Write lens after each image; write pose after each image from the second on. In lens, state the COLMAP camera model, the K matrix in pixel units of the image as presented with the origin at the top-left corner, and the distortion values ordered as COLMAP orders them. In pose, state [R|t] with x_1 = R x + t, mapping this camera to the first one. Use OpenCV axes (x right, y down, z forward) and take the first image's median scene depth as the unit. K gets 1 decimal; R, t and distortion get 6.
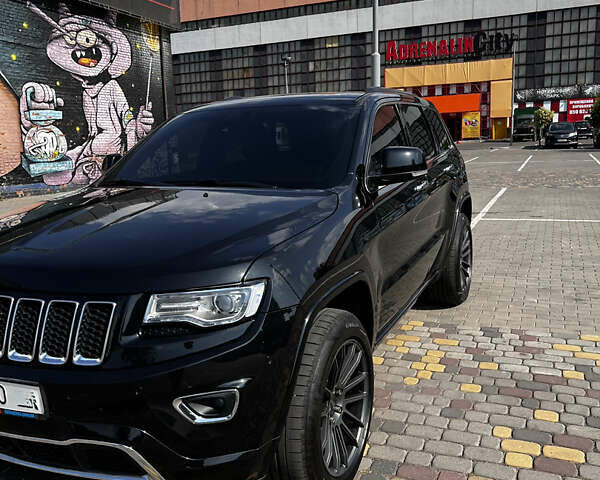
lens RADIAL K [[600.1, 0, 294.0], [0, 600.1, 241.3], [0, 0, 1]] dist [0.070996, -0.122006]
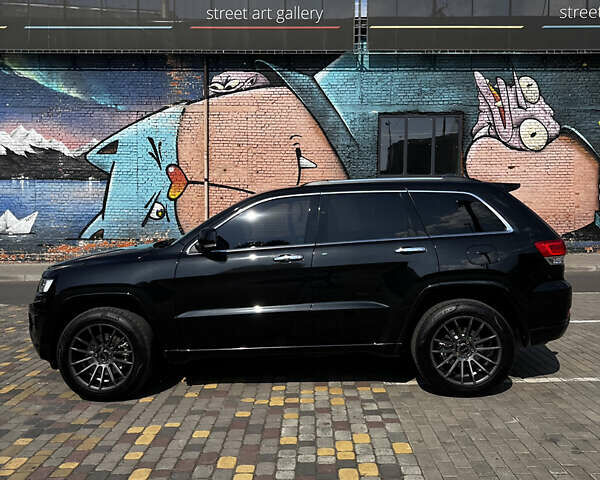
lens RADIAL K [[599.2, 0, 293.2], [0, 599.2, 238.4], [0, 0, 1]] dist [0.075157, -0.133485]
pose [[0.365650, 0.074835, -0.927739, 0.314372], [-0.152693, 0.988081, 0.019521, -0.036129], [0.918142, 0.134522, 0.372718, 0.117384]]
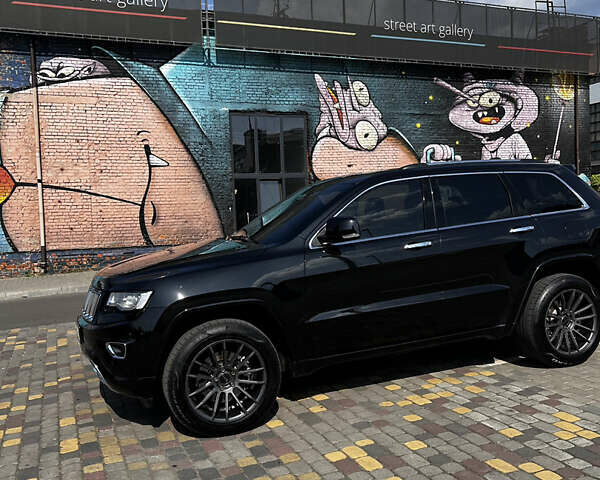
lens RADIAL K [[597.3, 0, 296.7], [0, 597.3, 239.4], [0, 0, 1]] dist [0.112184, -0.249250]
pose [[0.711952, 0.036839, -0.701261, 0.197093], [-0.088829, 0.995326, -0.037896, -0.008326], [0.696588, 0.089272, 0.711896, -0.006047]]
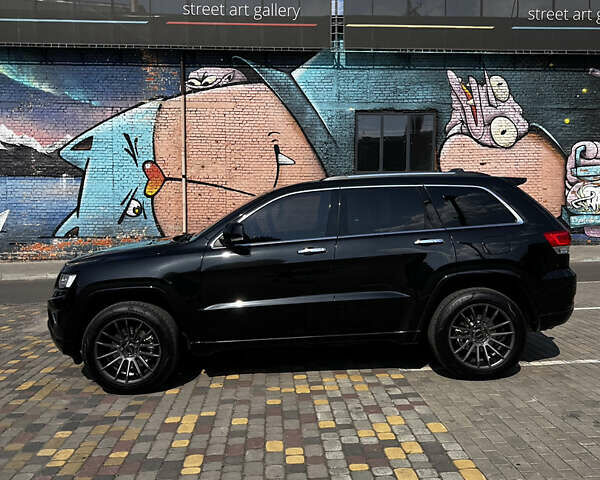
lens RADIAL K [[600.3, 0, 297.4], [0, 600.3, 240.5], [0, 0, 1]] dist [0.080963, -0.143126]
pose [[0.433115, 0.078026, -0.897955, 0.310875], [-0.144352, 0.989391, 0.016345, -0.029562], [0.889704, 0.122542, 0.439784, 0.085893]]
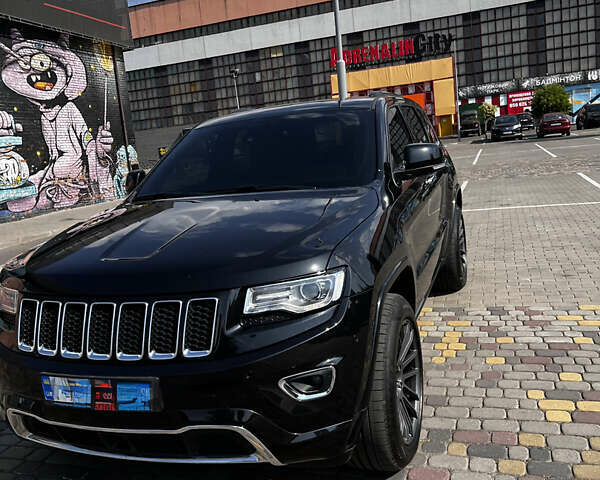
lens RADIAL K [[599.2, 0, 293.2], [0, 599.2, 238.4], [0, 0, 1]] dist [0.075157, -0.133485]
pose [[0.994219, -0.079515, 0.072156, -0.026706], [0.080888, 0.996590, -0.016306, 0.002615], [-0.070613, 0.022049, 0.997260, -0.012439]]
